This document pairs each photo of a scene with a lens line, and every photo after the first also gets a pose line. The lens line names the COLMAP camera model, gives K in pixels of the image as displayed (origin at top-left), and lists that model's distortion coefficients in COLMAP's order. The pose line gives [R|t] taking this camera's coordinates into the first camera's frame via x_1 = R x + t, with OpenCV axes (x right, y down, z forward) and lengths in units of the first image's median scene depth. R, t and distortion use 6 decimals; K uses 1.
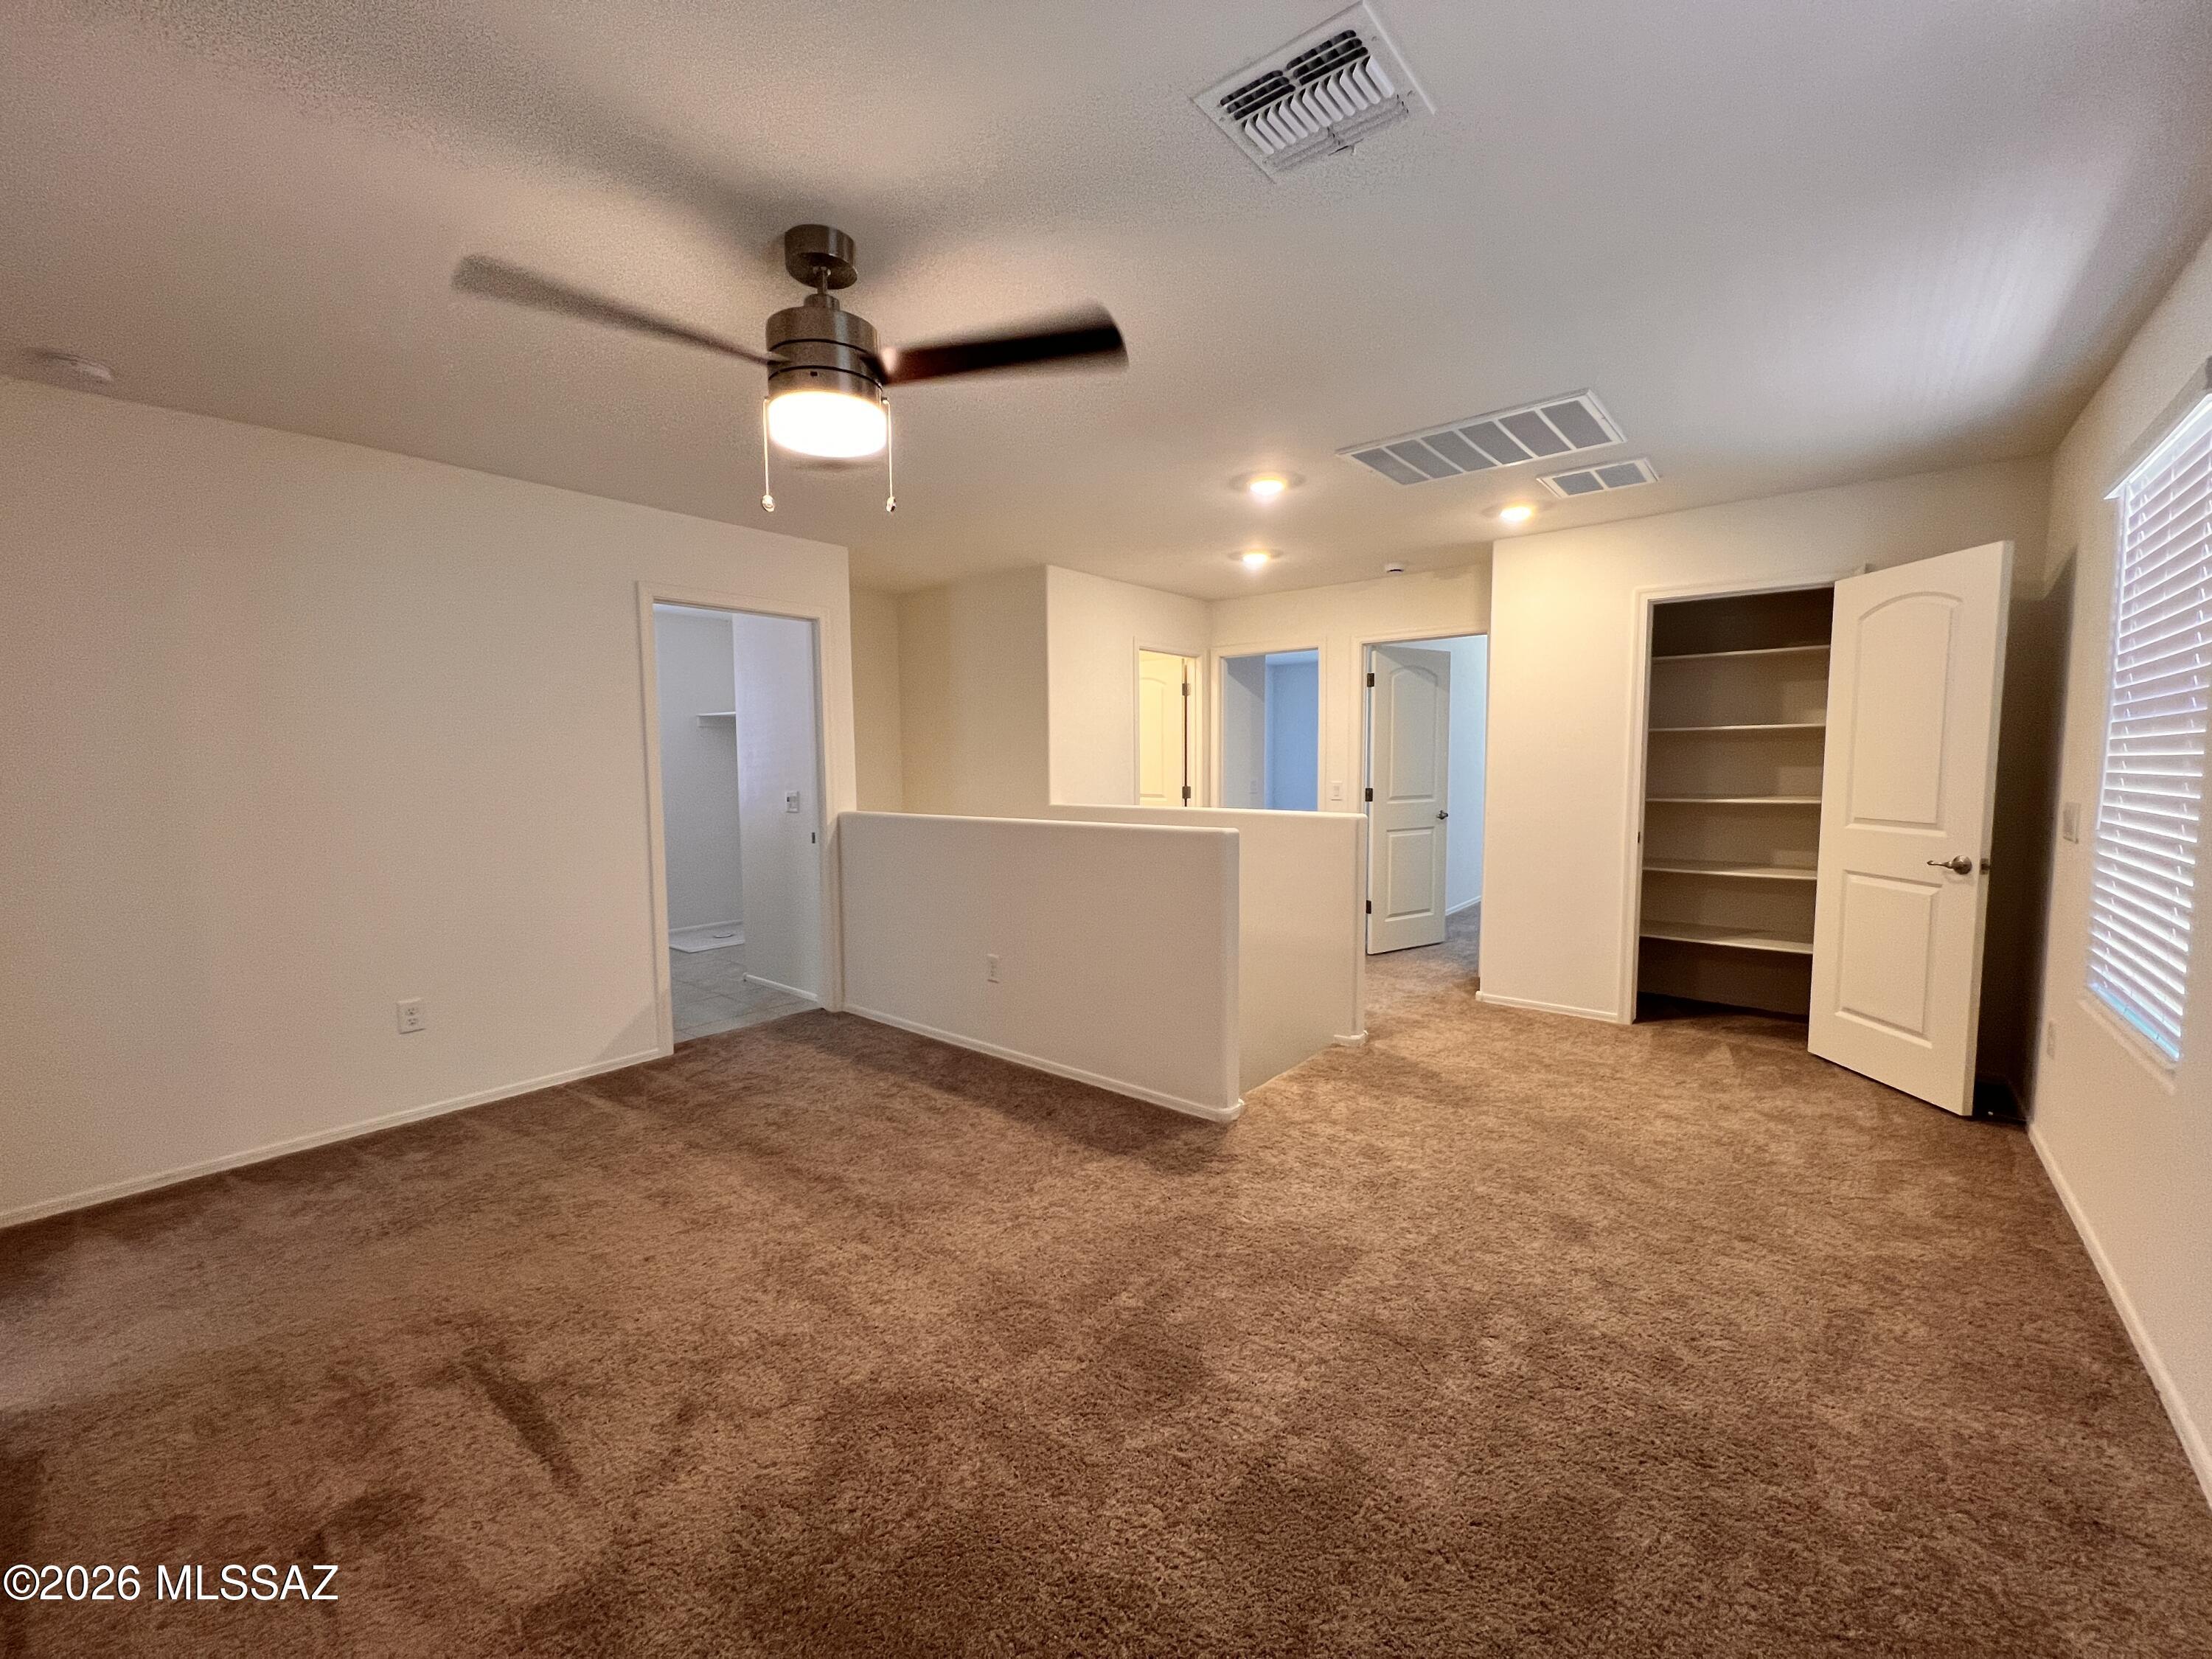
lens RADIAL K [[883.1, 0, 1100.4], [0, 883.1, 826.2], [0, 0, 1]] dist [-0.002549, 0.000704]
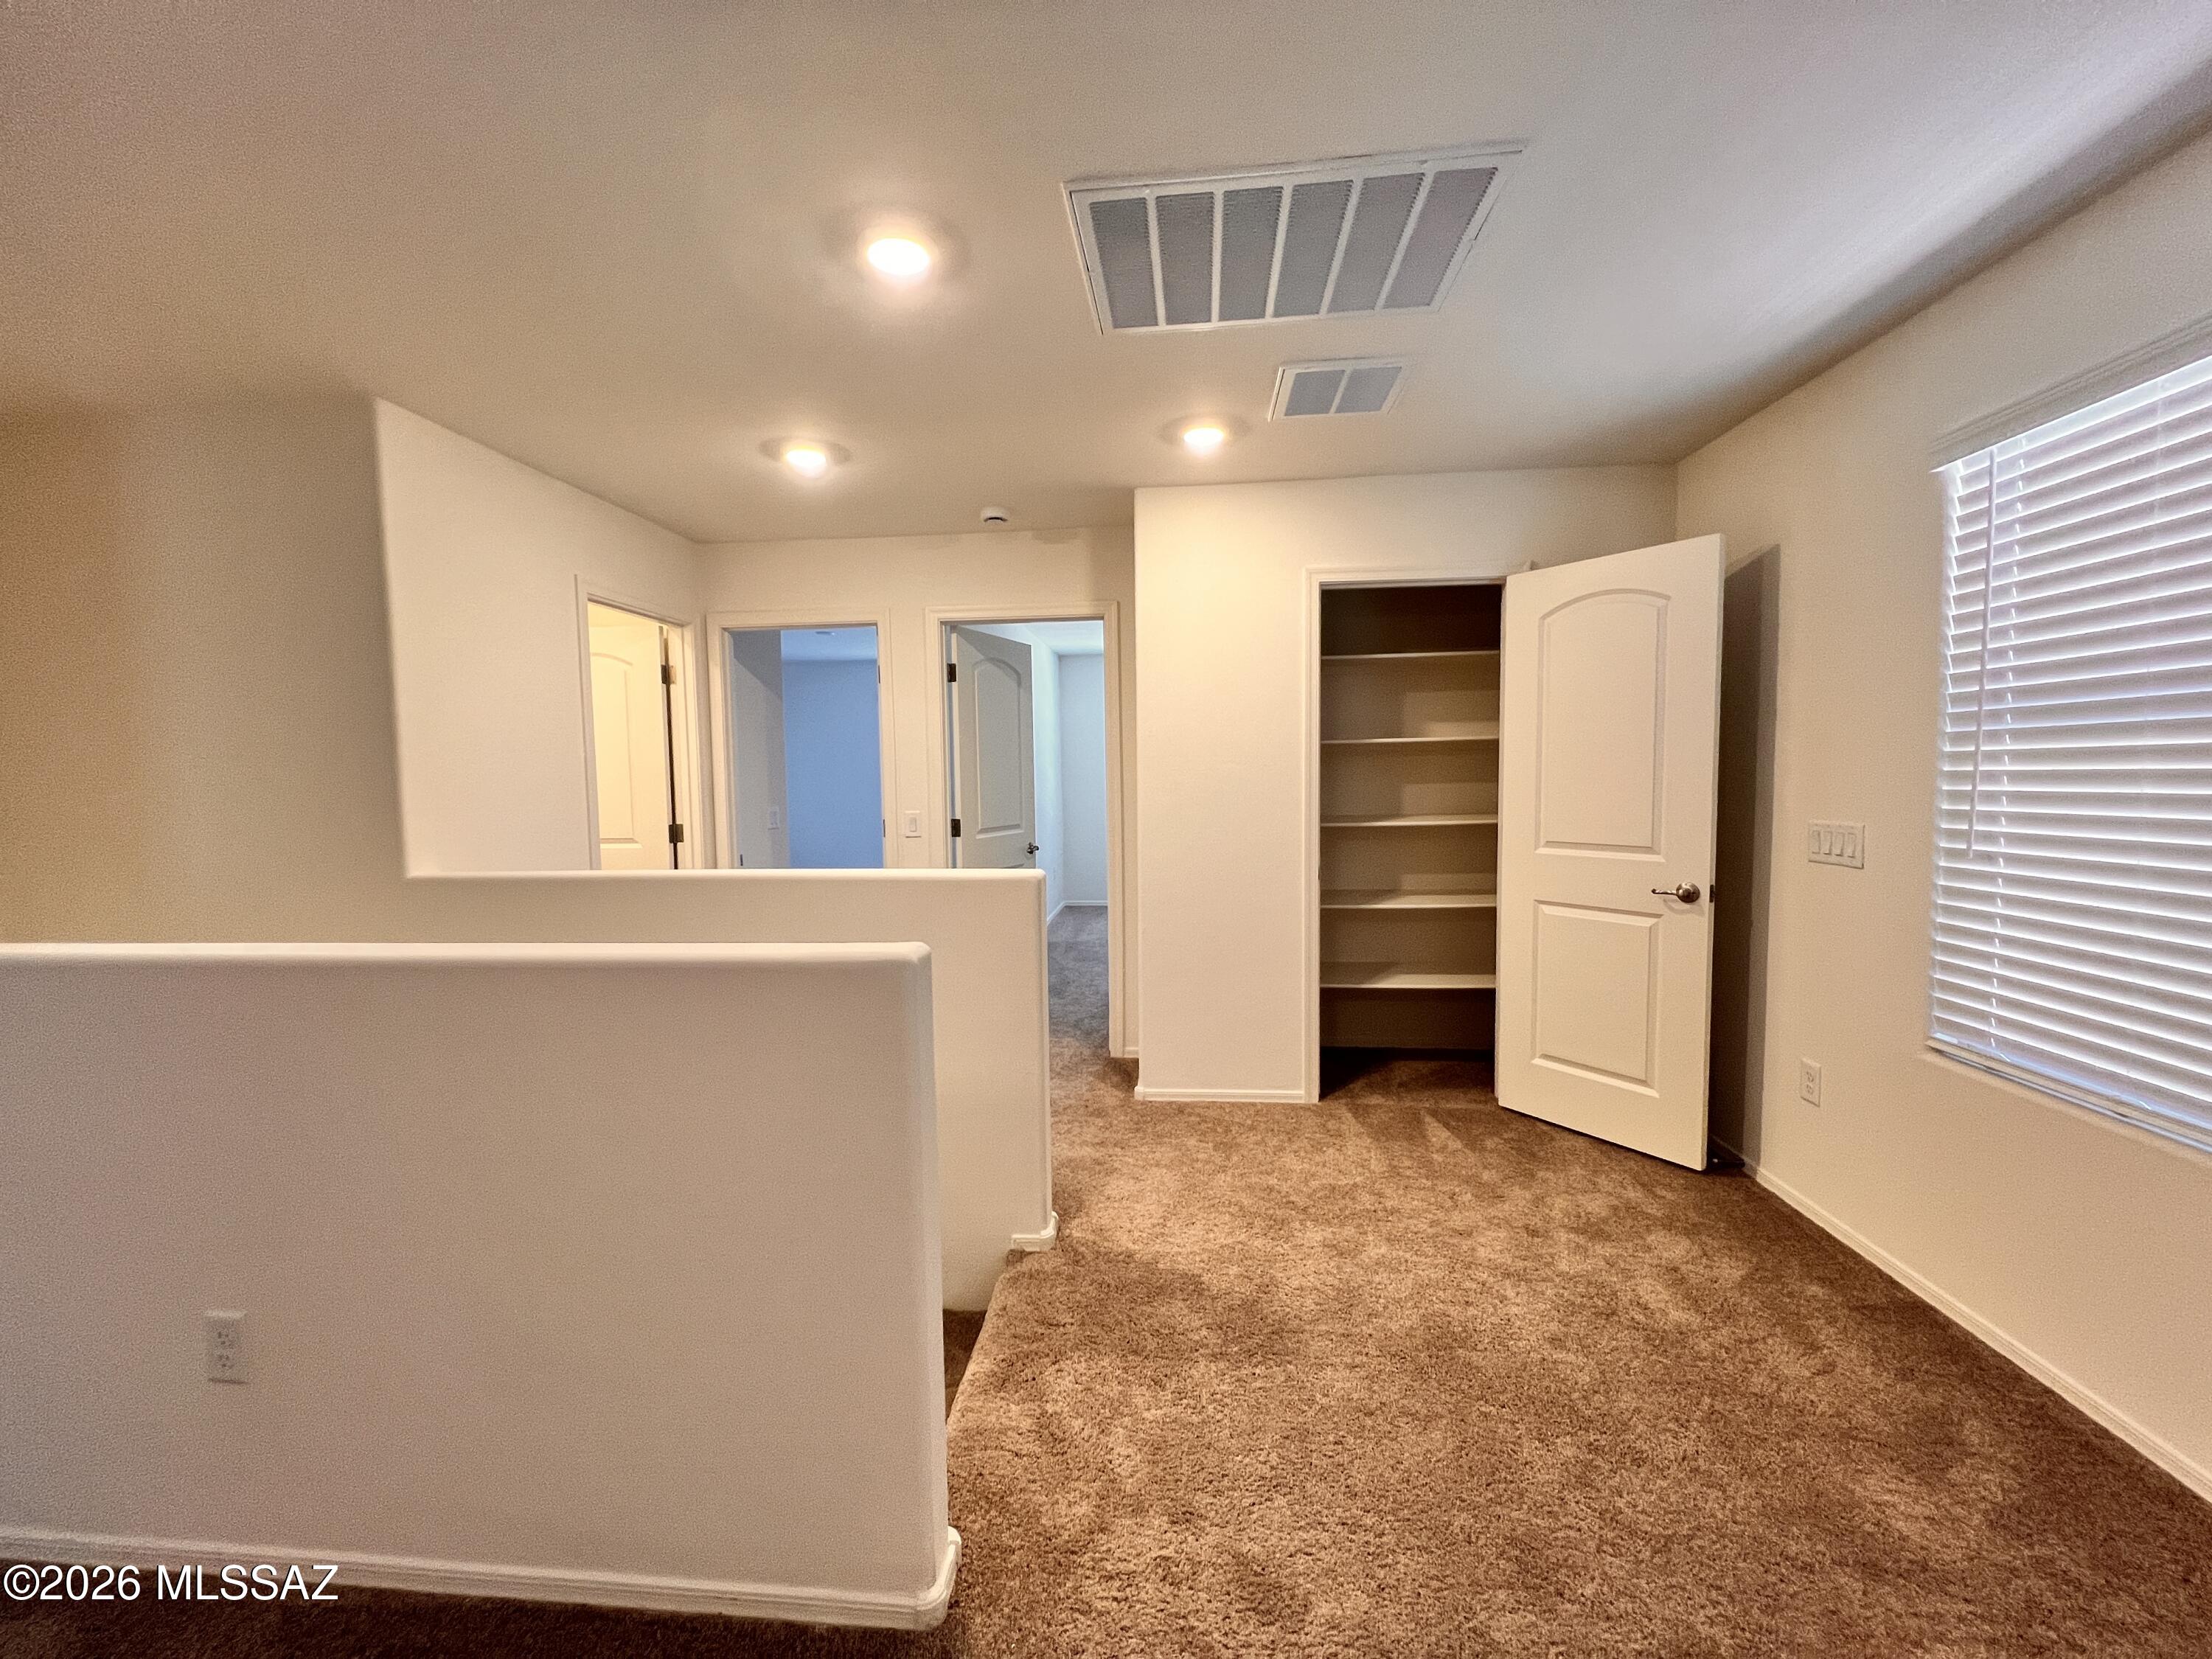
lens RADIAL K [[886.2, 0, 1102.7], [0, 886.2, 827.2], [0, 0, 1]] dist [-0.001777, 0.000770]
pose [[0.825299, -0.041583, 0.563163, -0.015865], [0.052374, 0.998623, -0.003016, -0.040248], [-0.562263, 0.031984, 0.826340, 0.463365]]
